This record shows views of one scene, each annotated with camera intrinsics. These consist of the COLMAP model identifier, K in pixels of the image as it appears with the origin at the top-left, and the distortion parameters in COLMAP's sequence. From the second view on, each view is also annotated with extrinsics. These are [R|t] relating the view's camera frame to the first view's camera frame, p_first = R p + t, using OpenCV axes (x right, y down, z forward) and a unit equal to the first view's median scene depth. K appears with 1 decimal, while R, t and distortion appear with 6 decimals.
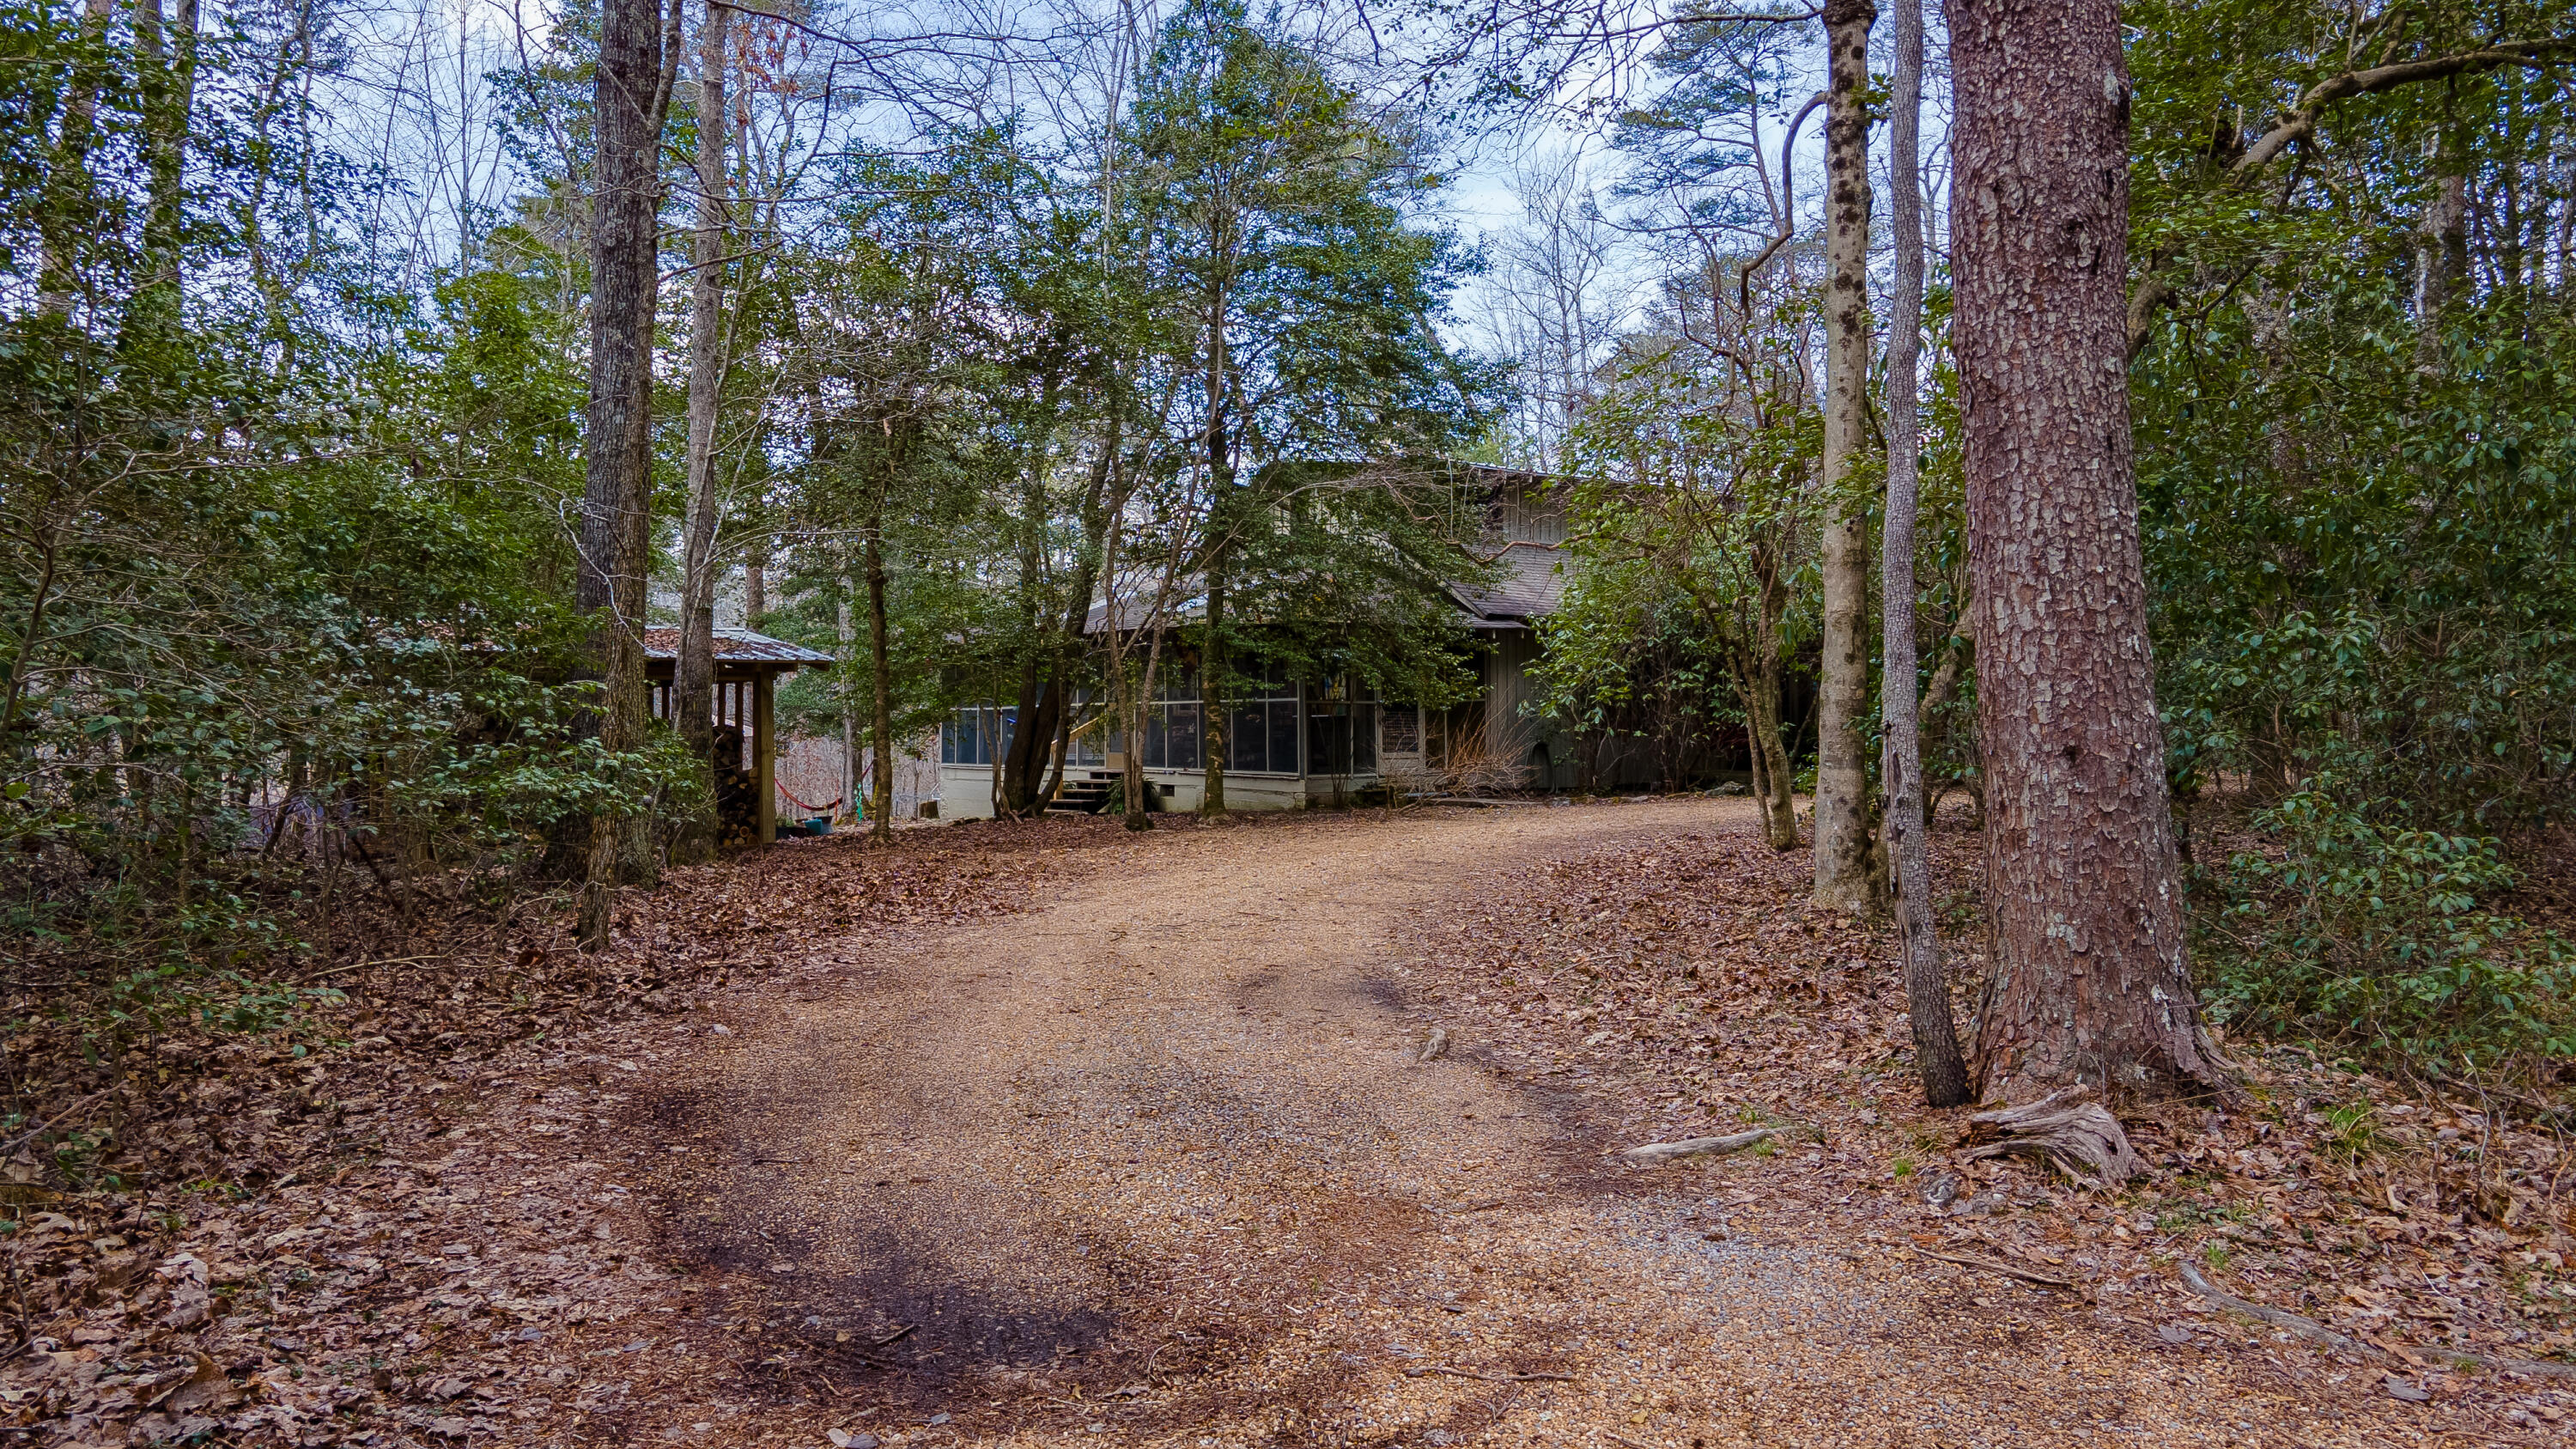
lens RADIAL K [[1815.4, 0, 1285.2], [0, 1815.4, 729.0], [0, 0, 1]] dist [0.006599, 0.001503]
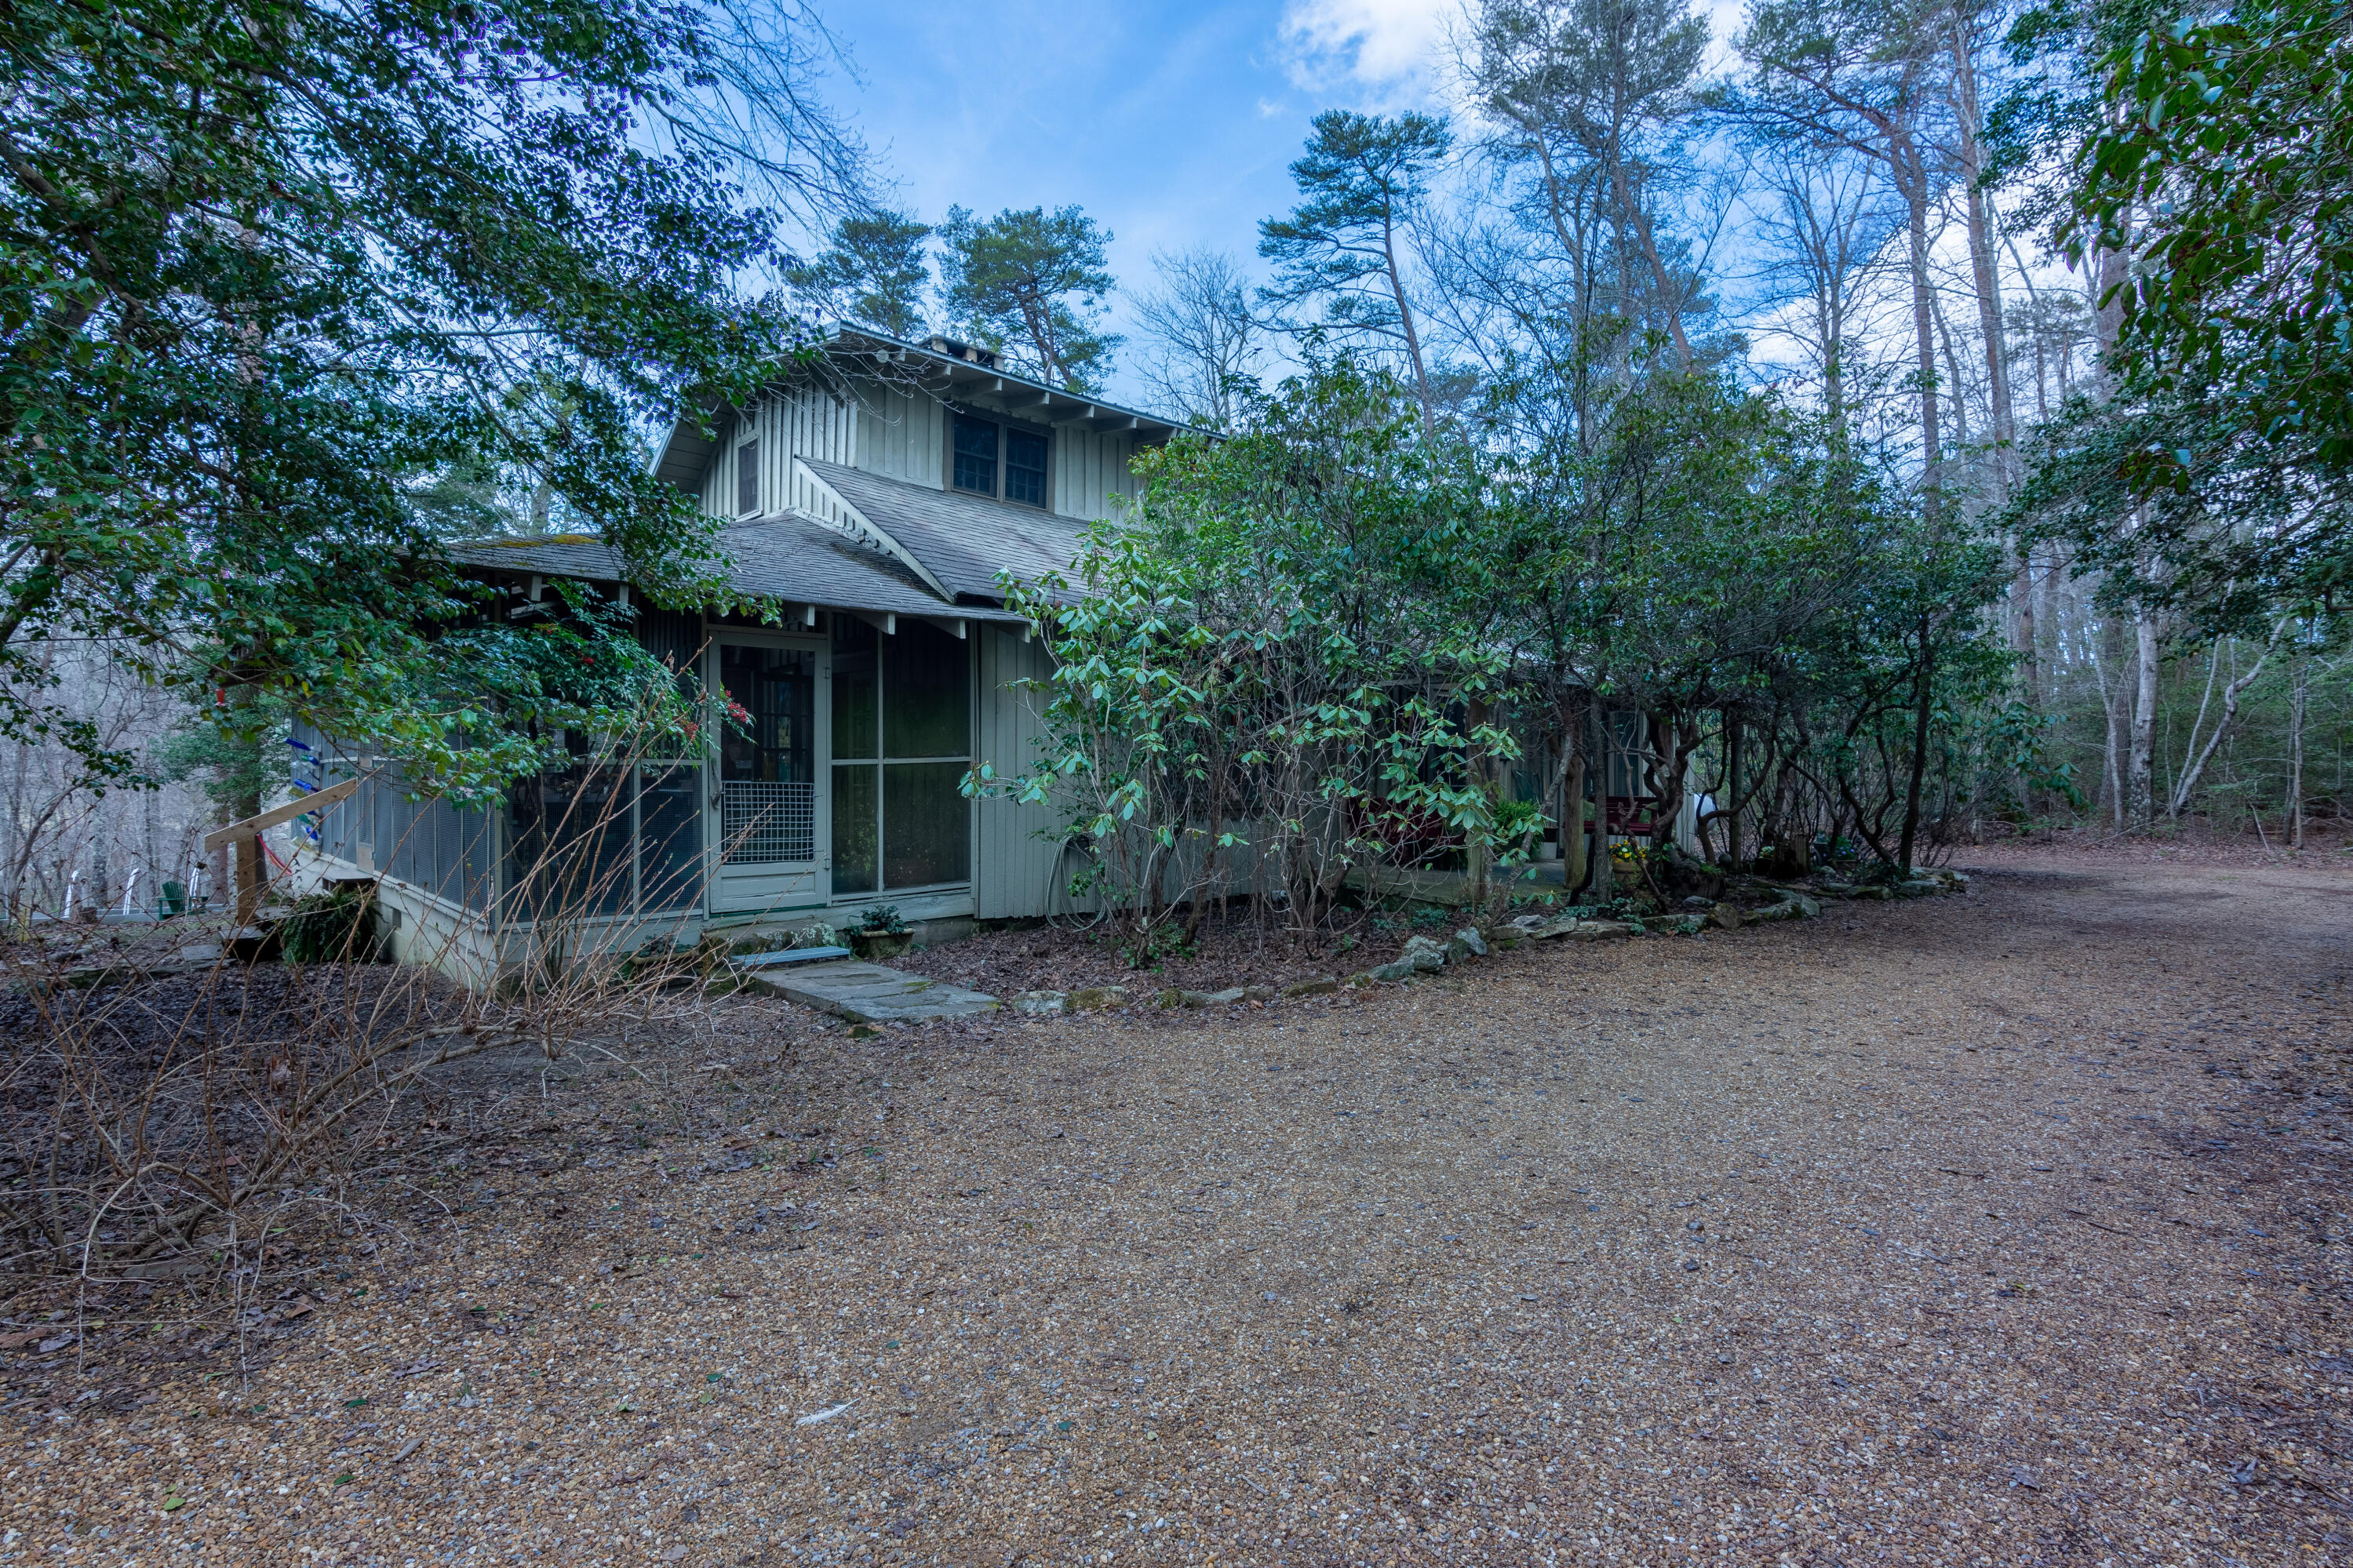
lens RADIAL K [[1222.8, 0, 1176.3], [0, 1222.8, 781.2], [0, 0, 1]] dist [-0.000200, 0.000067]
pose [[0.994614, 0.012411, 0.102902, 0.060679], [-0.012652, 0.999919, 0.001687, -0.004756], [-0.102873, -0.002979, 0.994690, 0.282665]]
